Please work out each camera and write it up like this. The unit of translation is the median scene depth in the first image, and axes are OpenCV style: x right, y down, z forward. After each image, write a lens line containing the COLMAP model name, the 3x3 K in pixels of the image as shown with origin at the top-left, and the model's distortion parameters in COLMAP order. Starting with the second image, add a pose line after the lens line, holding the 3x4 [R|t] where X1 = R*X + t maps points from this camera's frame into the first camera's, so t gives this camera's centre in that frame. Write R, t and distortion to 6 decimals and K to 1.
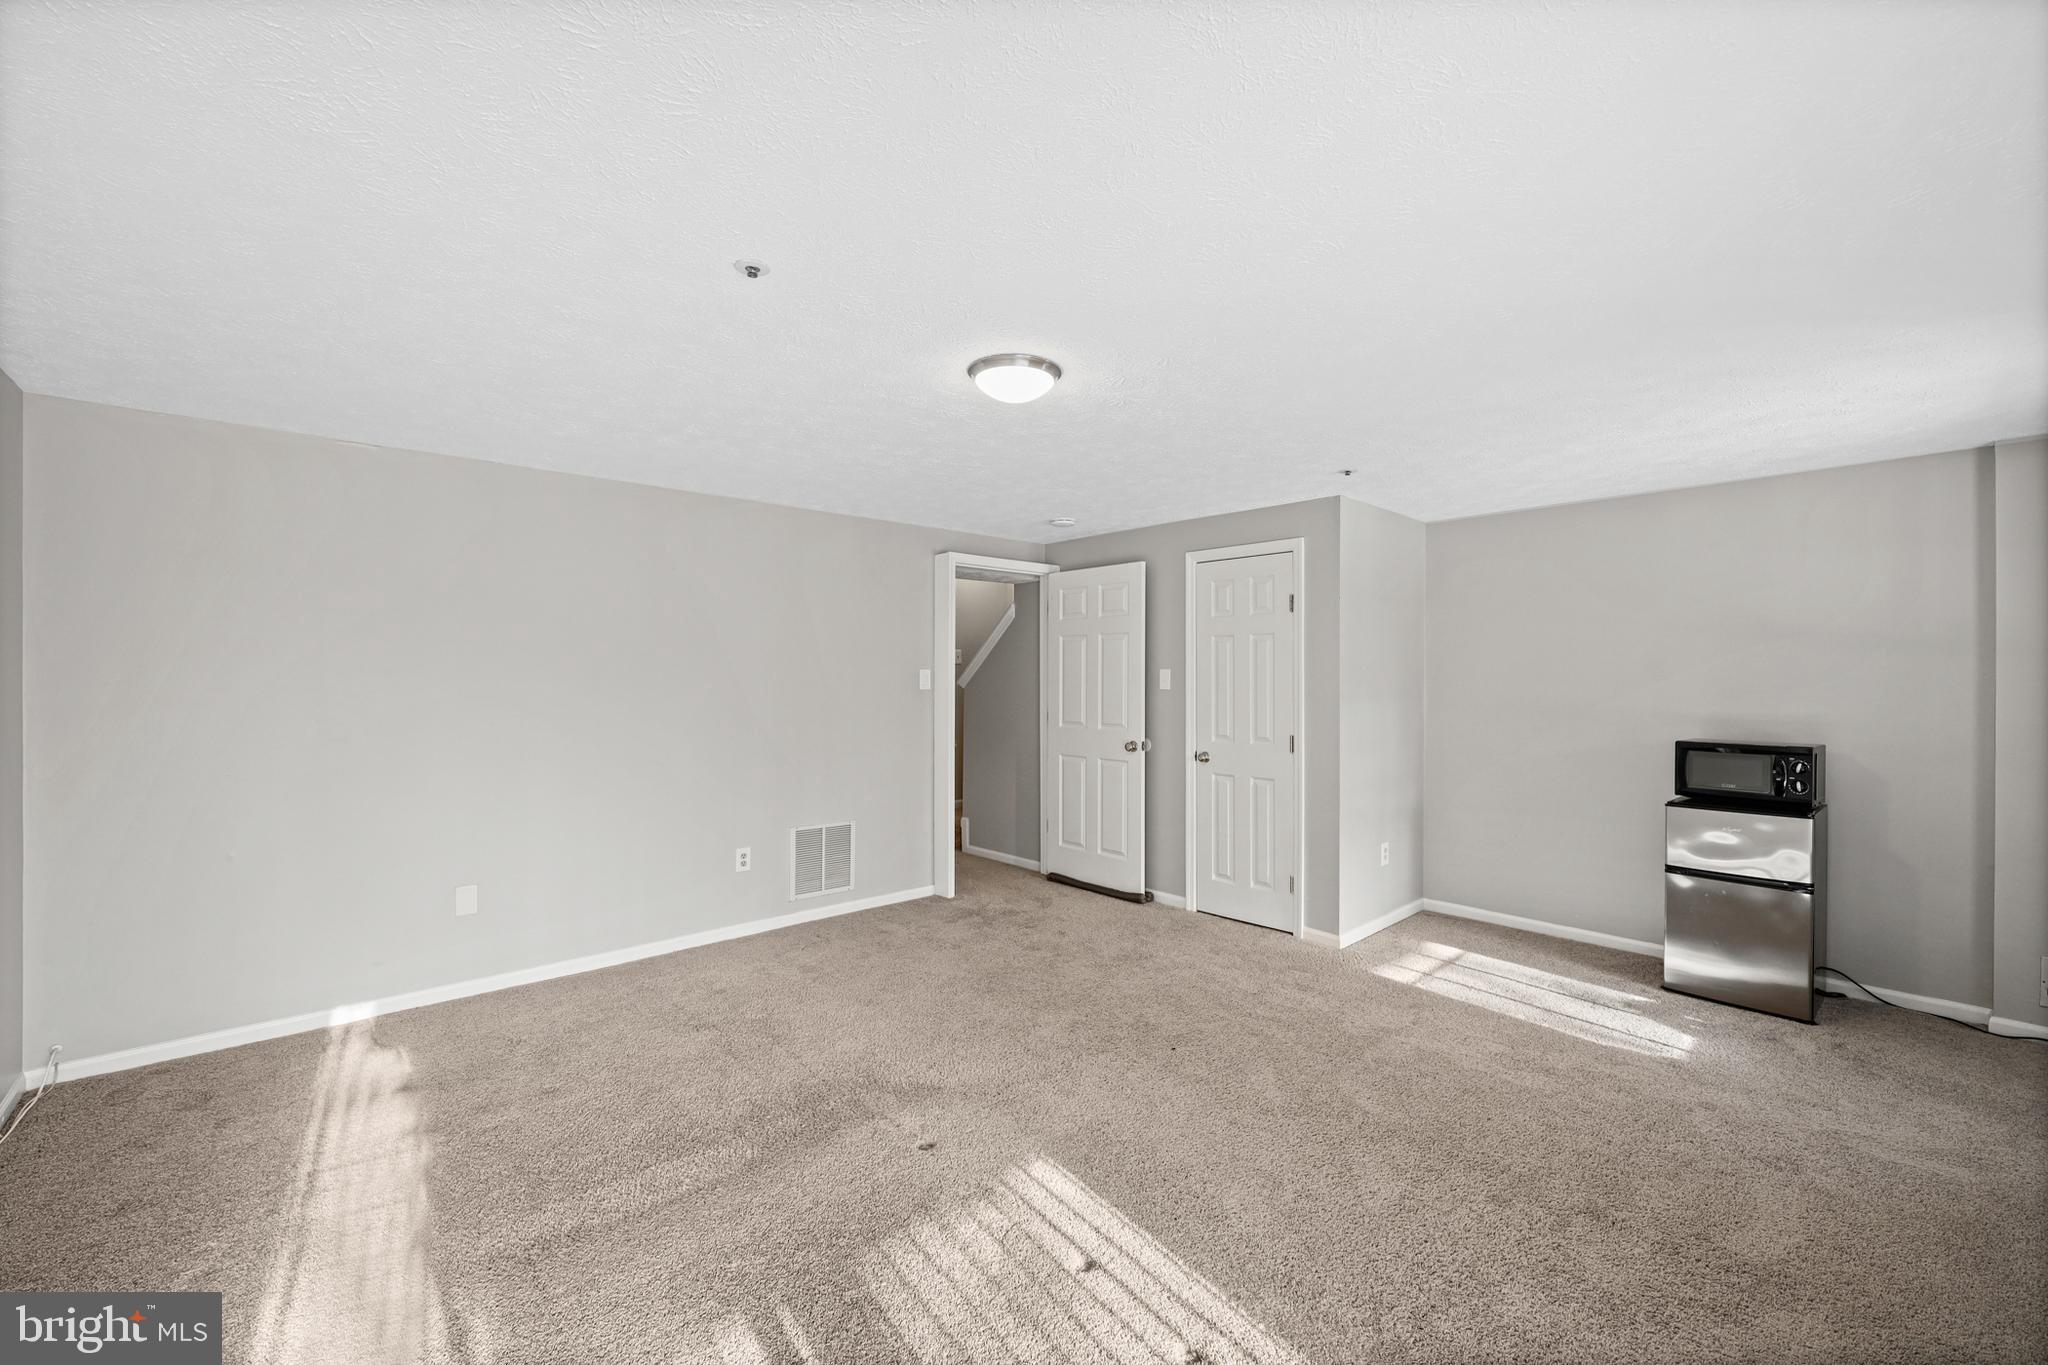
lens RADIAL K [[825.3, 0, 1024.0], [0, 825.3, 682.5], [0, 0, 1]] dist [-0.000958, -0.000012]
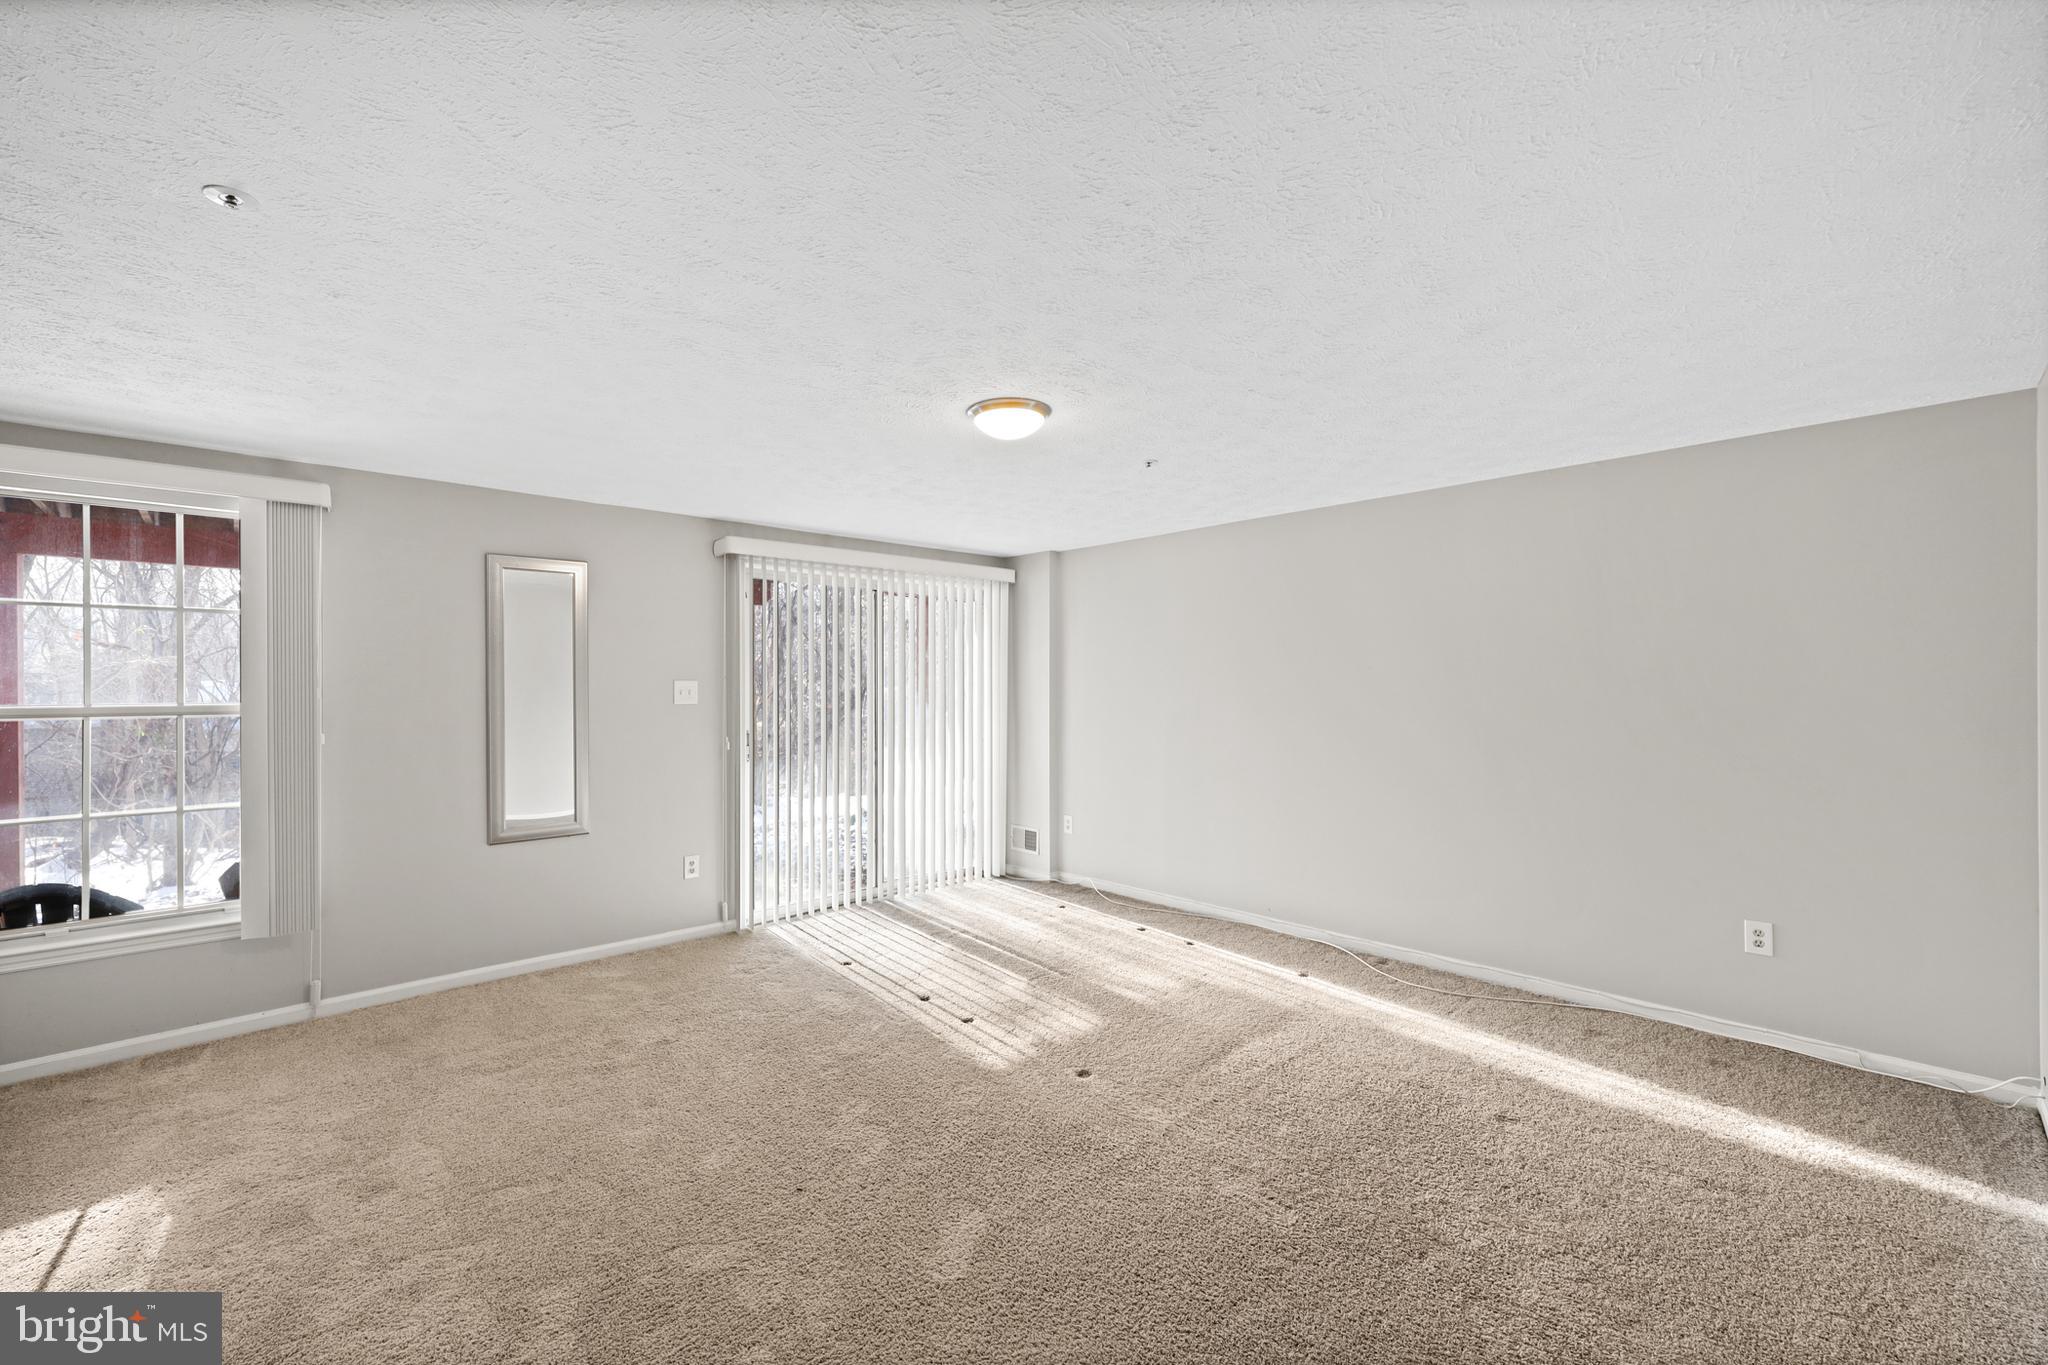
lens RADIAL K [[825.3, 0, 1024.0], [0, 825.3, 682.5], [0, 0, 1]] dist [-0.000958, -0.000012]
pose [[-0.999977, 0.000008, -0.006794, -0.010940], [-0.000011, 0.999996, 0.002866, -0.007573], [0.006794, 0.002866, -0.999973, 1.207834]]
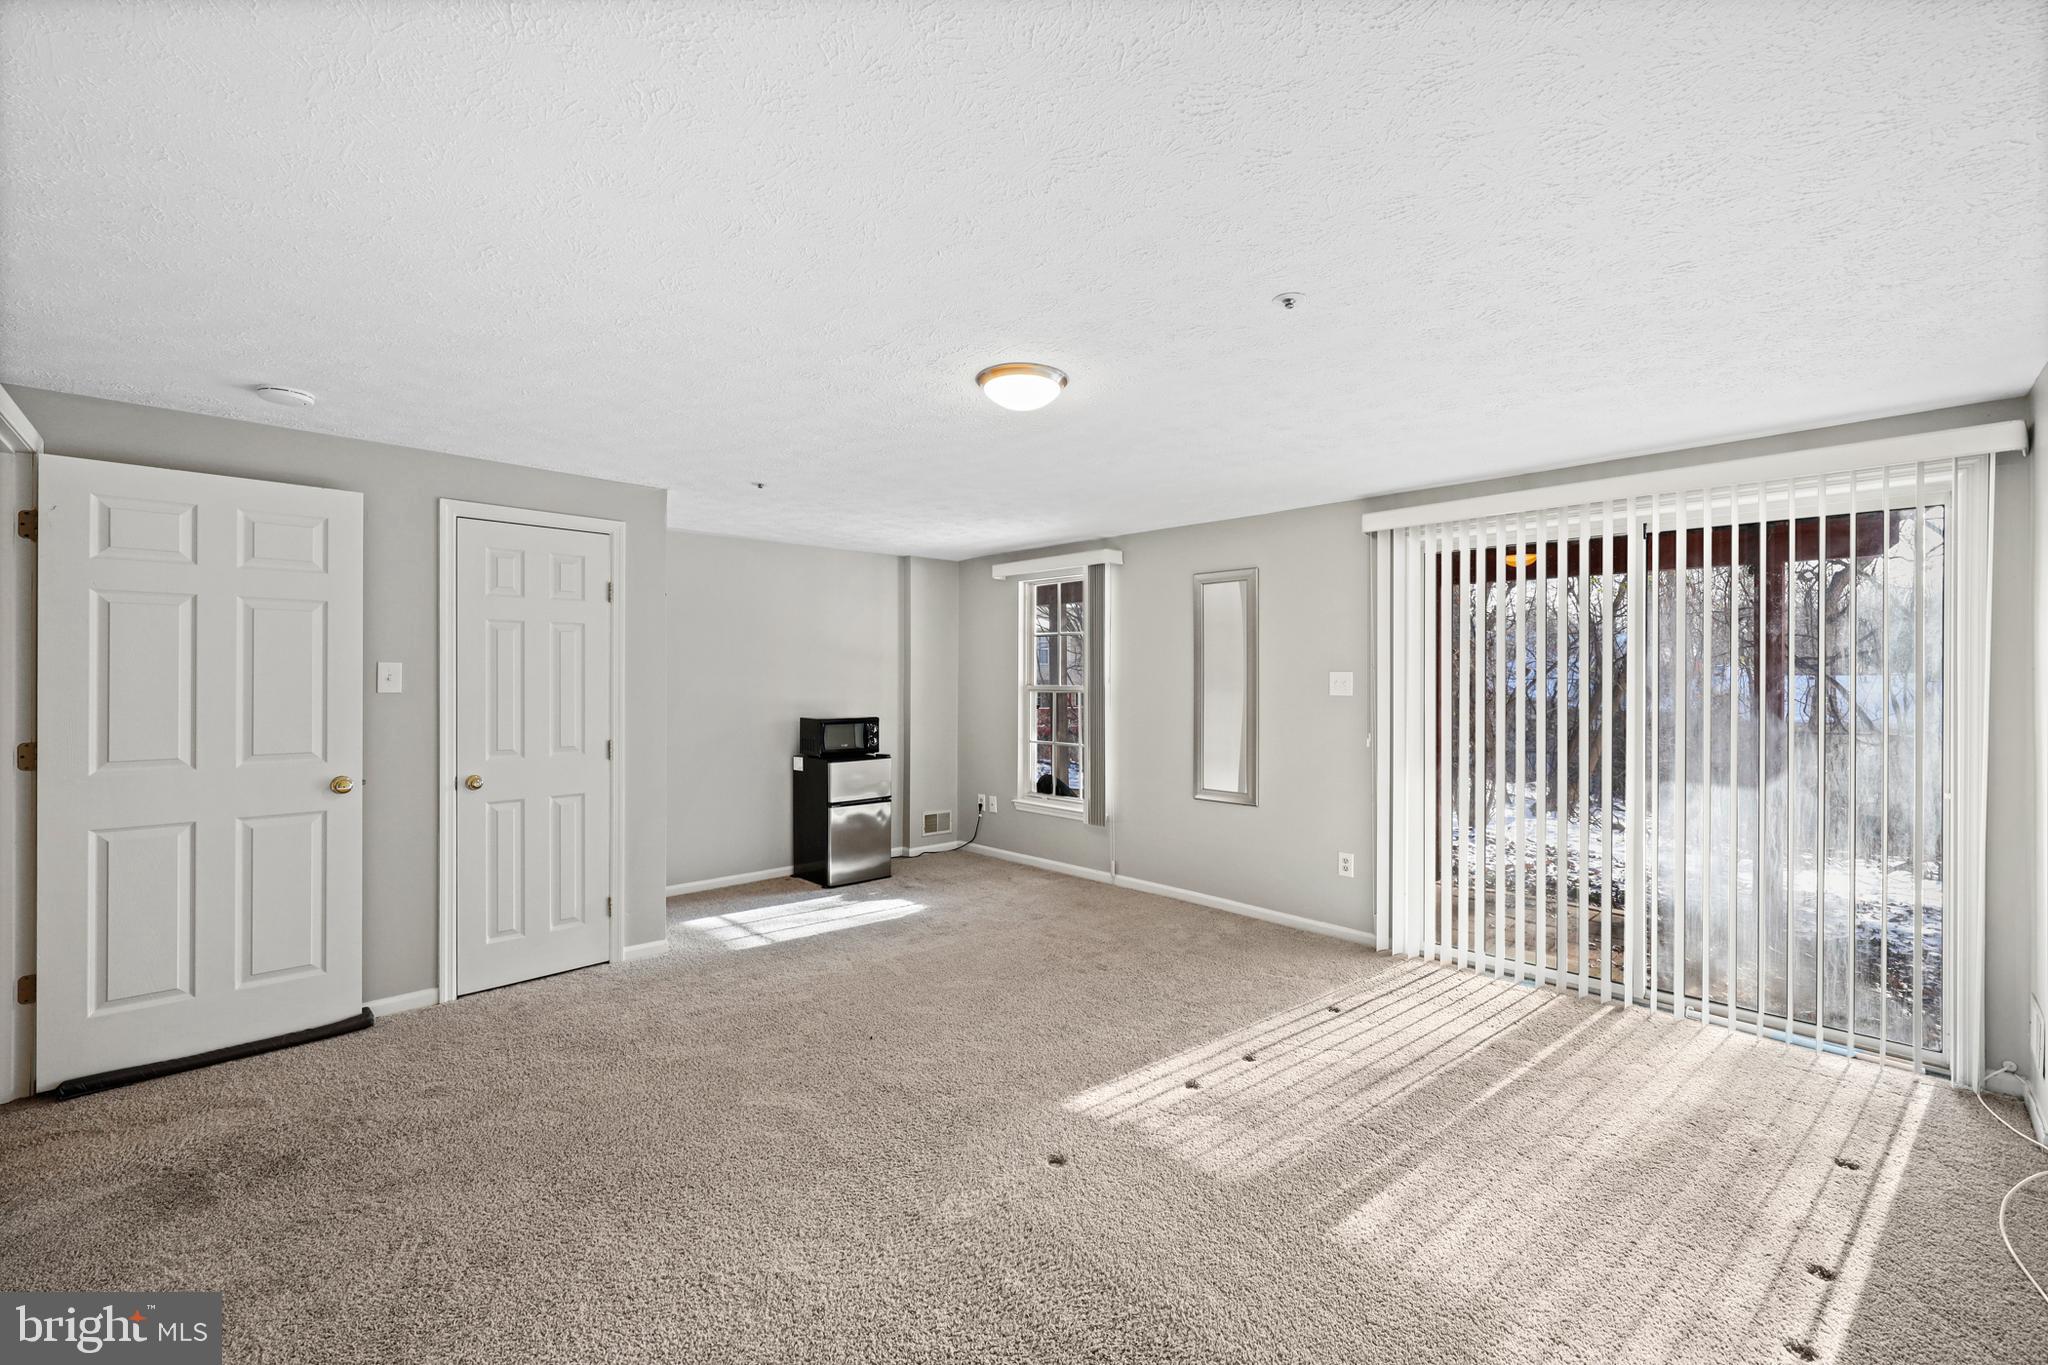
lens RADIAL K [[824.0, 0, 1033.2], [0, 824.0, 674.8], [0, 0, 1]] dist [-0.000911, -0.000079]
pose [[-0.037408, 0.000937, 0.999300, -0.591773], [0.003328, 0.999994, -0.000814, -0.004433], [-0.999295, 0.003296, -0.037411, 0.582208]]
